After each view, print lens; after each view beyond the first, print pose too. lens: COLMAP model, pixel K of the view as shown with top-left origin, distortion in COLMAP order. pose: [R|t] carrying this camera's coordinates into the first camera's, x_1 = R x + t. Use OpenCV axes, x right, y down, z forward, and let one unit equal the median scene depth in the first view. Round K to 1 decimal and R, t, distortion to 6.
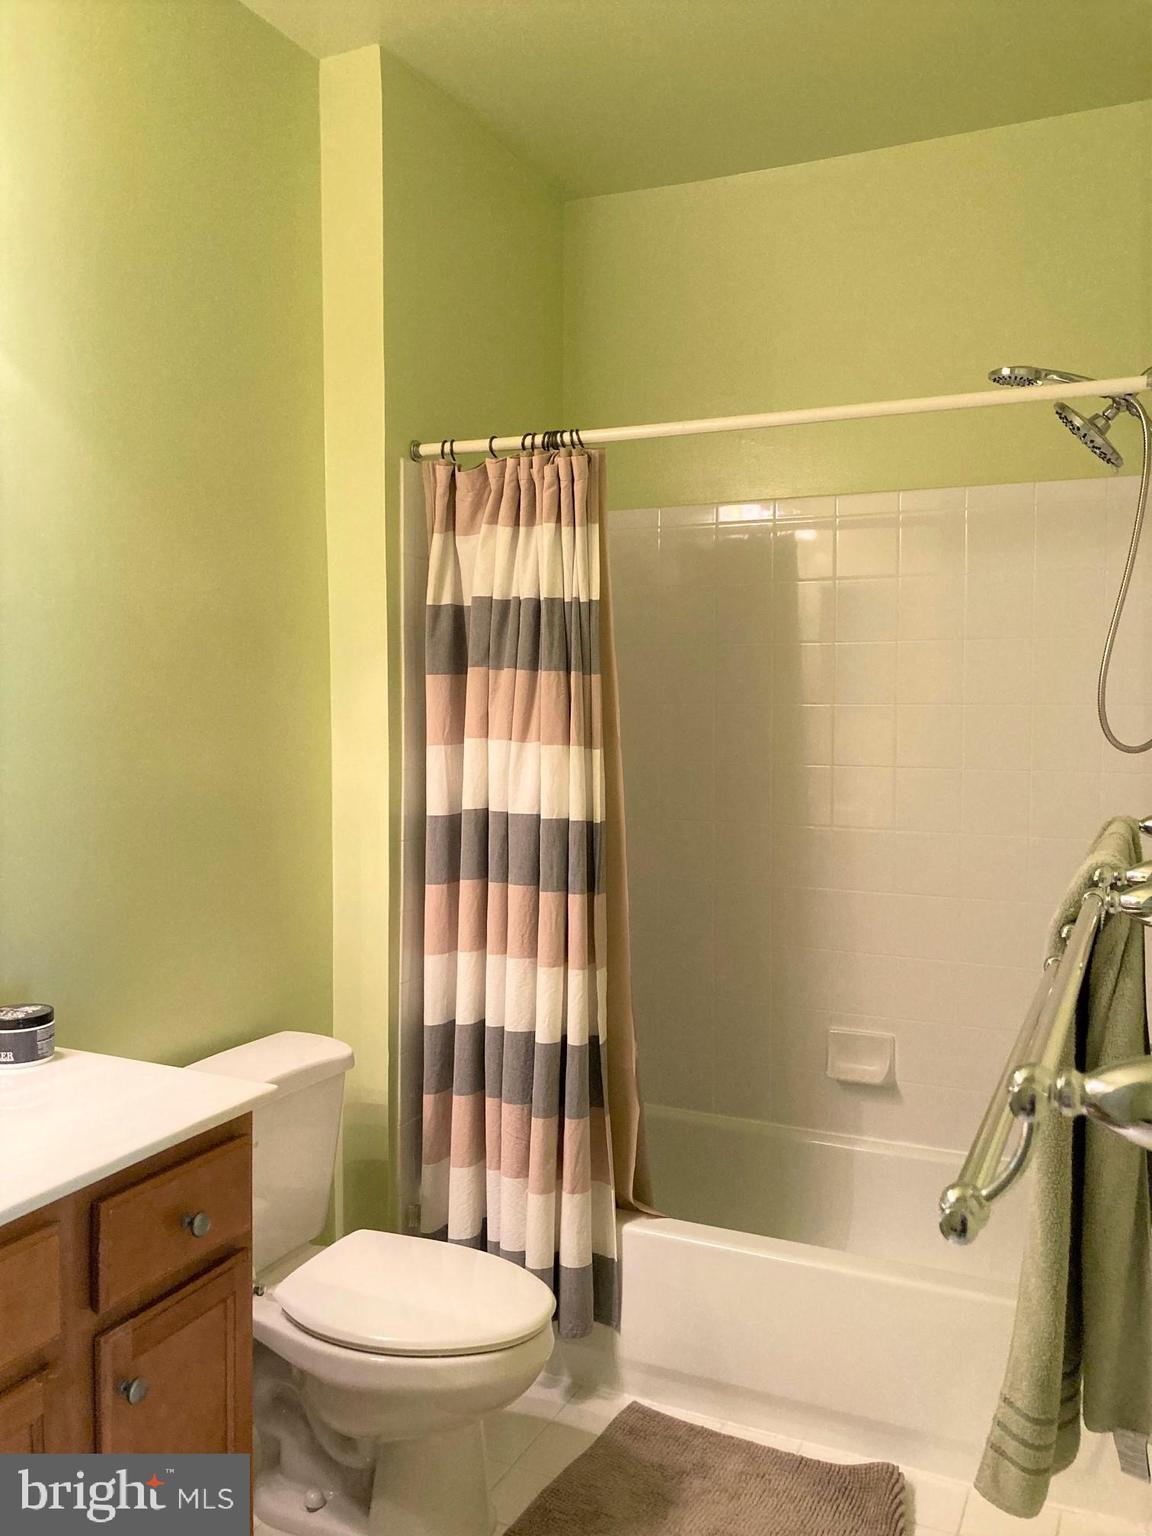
lens RADIAL K [[1266.8, 0, 592.4], [0, 1266.8, 727.3], [0, 0, 1]] dist [0.060870, -0.059442]
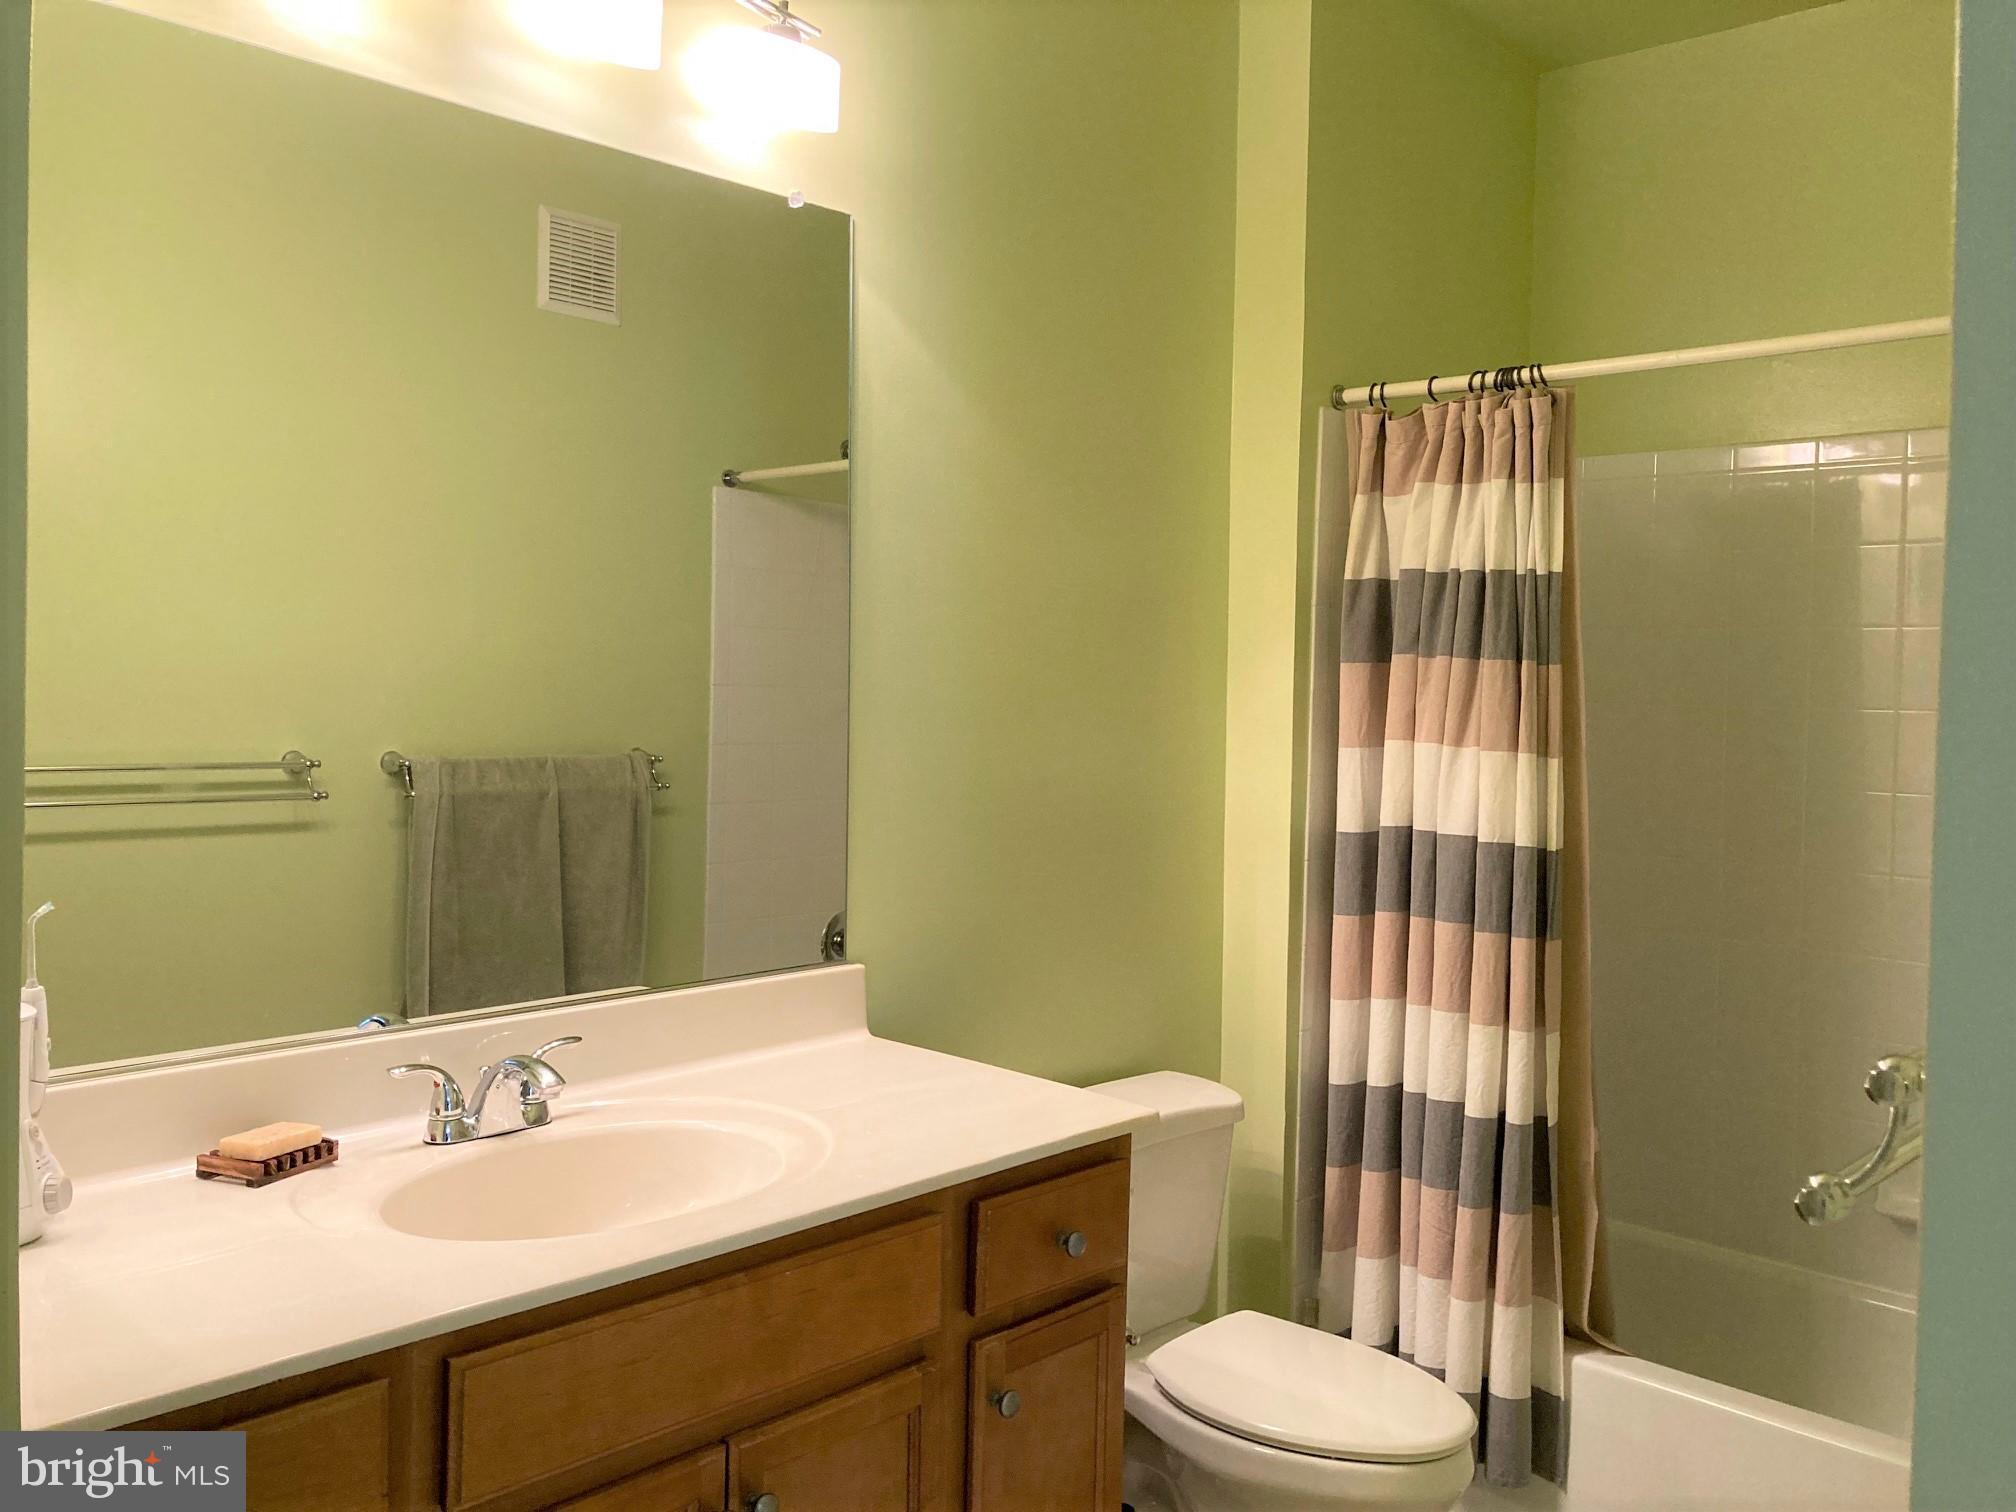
lens RADIAL K [[1662.7, 0, 1009.4], [0, 1662.7, 748.7], [0, 0, 1]] dist [0.060870, -0.059442]
pose [[0.944156, 0.032218, -0.327921, 0.025282], [-0.030570, 0.999481, 0.010179, 0.010888], [0.328079, 0.000414, 0.944650, -0.116327]]
